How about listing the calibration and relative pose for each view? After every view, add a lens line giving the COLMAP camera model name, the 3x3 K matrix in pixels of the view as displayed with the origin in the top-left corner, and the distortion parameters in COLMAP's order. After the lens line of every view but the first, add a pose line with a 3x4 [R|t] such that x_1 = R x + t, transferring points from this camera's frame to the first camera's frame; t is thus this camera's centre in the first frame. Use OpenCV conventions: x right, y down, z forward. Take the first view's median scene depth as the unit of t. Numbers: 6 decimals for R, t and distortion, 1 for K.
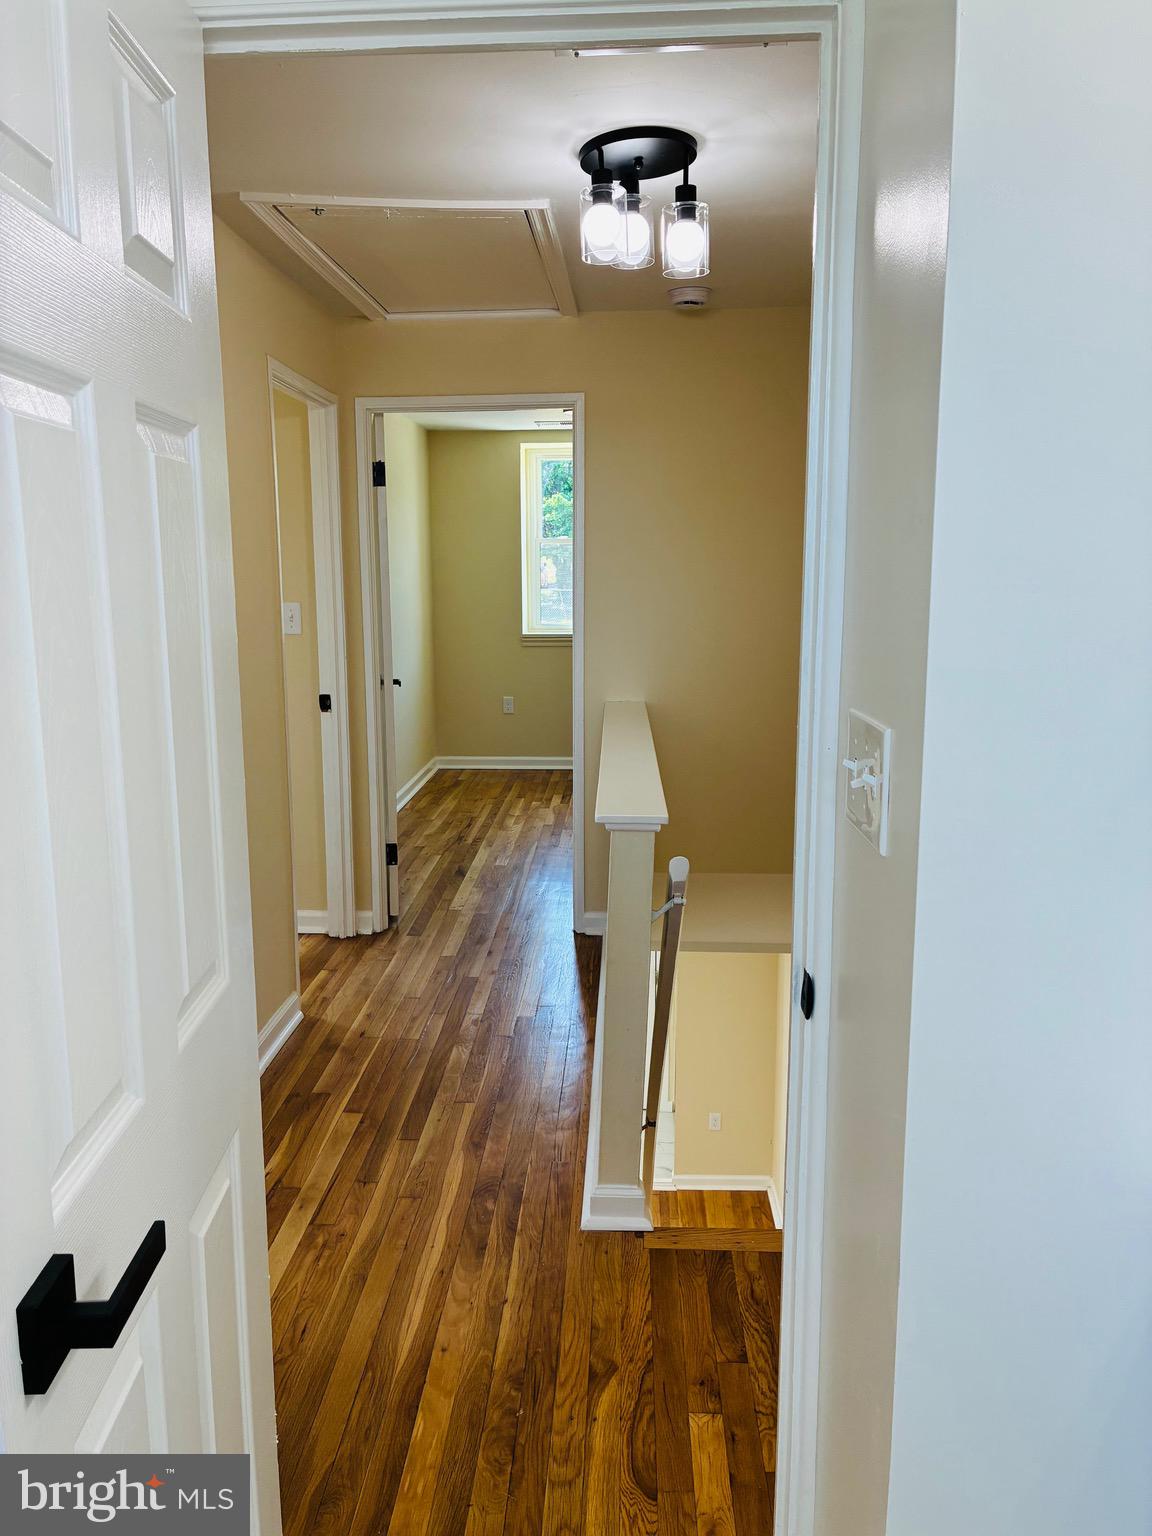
lens RADIAL K [[1181.6, 0, 576.3], [0, 1181.6, 771.9], [0, 0, 1]] dist [0.015189, 0.002942]
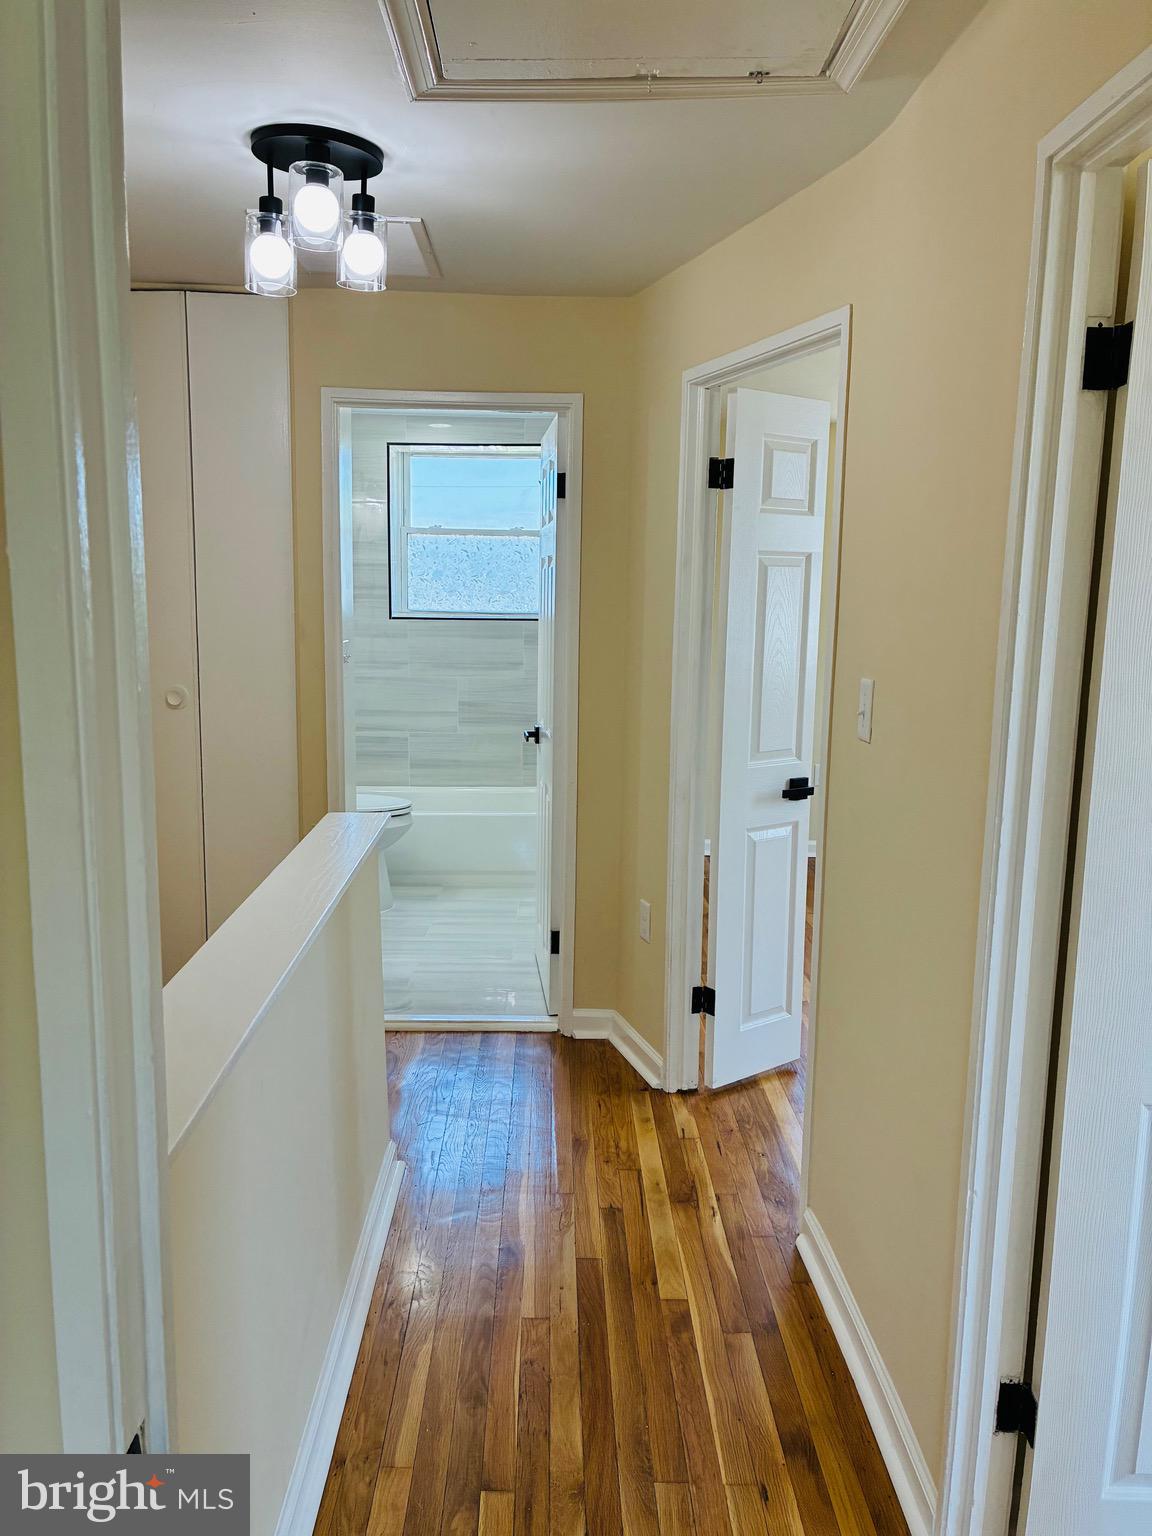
lens RADIAL K [[1181.6, 0, 573.5], [0, 1181.6, 770.3], [0, 0, 1]] dist [0.015189, 0.002942]
pose [[-0.998069, 0.002814, -0.062058, -0.034404], [-0.017348, 0.946607, 0.321924, -0.140569], [0.059650, 0.322379, -0.944730, 0.762016]]
